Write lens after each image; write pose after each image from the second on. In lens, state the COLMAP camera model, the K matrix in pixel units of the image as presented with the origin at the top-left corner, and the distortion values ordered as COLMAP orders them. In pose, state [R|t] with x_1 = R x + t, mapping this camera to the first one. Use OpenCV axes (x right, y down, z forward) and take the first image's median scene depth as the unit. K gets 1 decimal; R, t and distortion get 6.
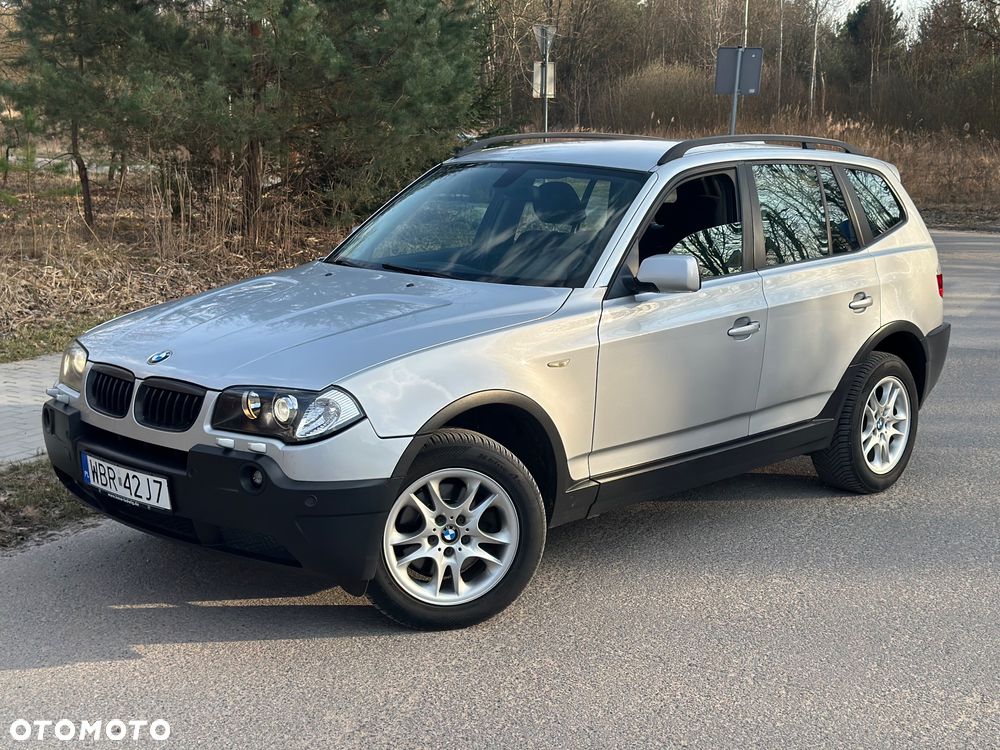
lens RADIAL K [[1373.7, 0, 500.2], [0, 1373.7, 376.8], [0, 0, 1]] dist [0.117013, 0.000000]
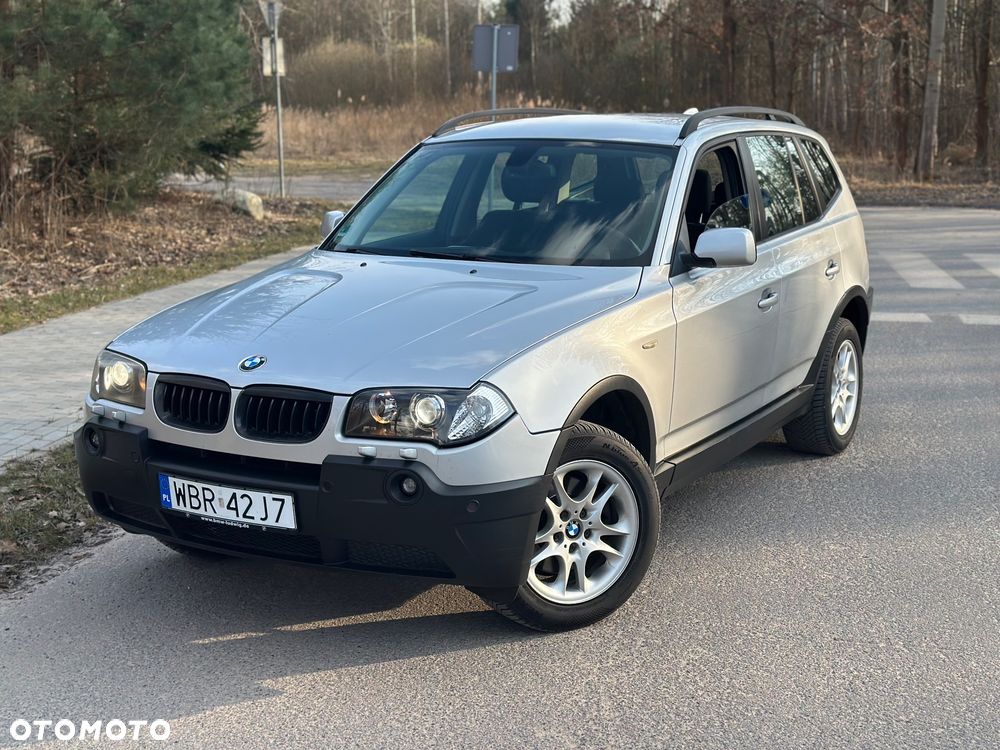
lens RADIAL K [[1373.7, 0, 501.2], [0, 1373.7, 372.2], [0, 0, 1]] dist [0.117013, 0.000000]
pose [[0.970921, -0.062160, 0.231190, -0.279152], [0.059411, 0.998056, 0.018839, -0.014510], [-0.231912, -0.004556, 0.972726, 0.075870]]
